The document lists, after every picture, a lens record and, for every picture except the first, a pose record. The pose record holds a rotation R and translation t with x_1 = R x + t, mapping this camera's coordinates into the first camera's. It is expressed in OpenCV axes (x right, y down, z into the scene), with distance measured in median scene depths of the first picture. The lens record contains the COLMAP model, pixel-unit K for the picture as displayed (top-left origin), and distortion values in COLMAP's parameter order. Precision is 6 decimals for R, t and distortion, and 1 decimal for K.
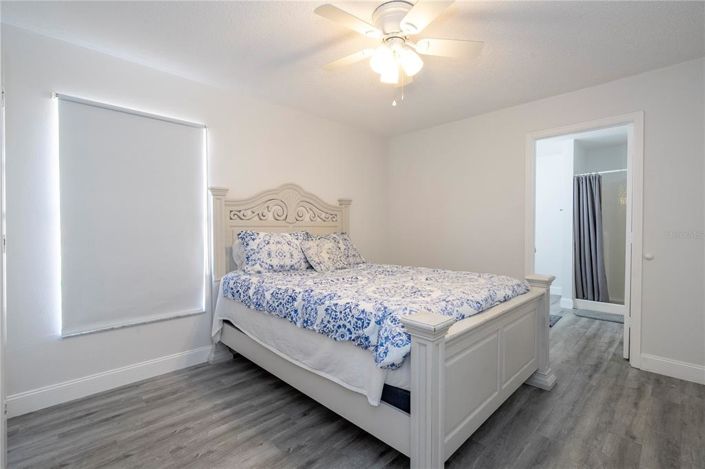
lens RADIAL K [[321.6, 0, 355.7], [0, 321.6, 230.4], [0, 0, 1]] dist [-0.002489, 0.000139]
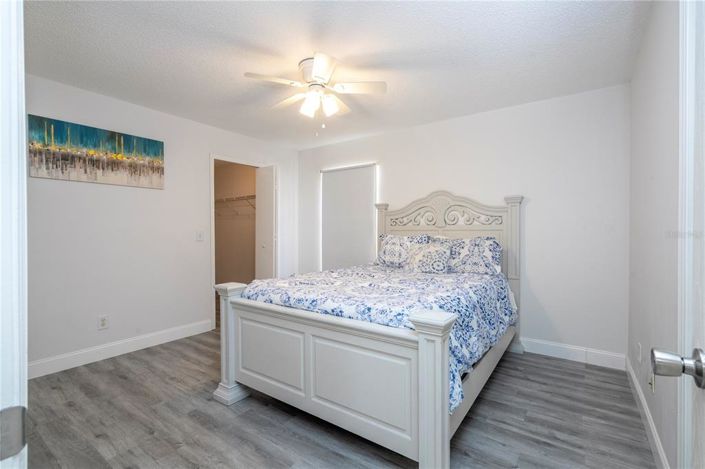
lens RADIAL K [[321.6, 0, 354.4], [0, 321.6, 234.2], [0, 0, 1]] dist [-0.002489, 0.000139]
pose [[0.174199, 0.011857, -0.984639, 1.105623], [-0.001264, 0.999929, 0.011818, -0.016103], [0.984710, -0.000814, 0.174201, 0.723347]]
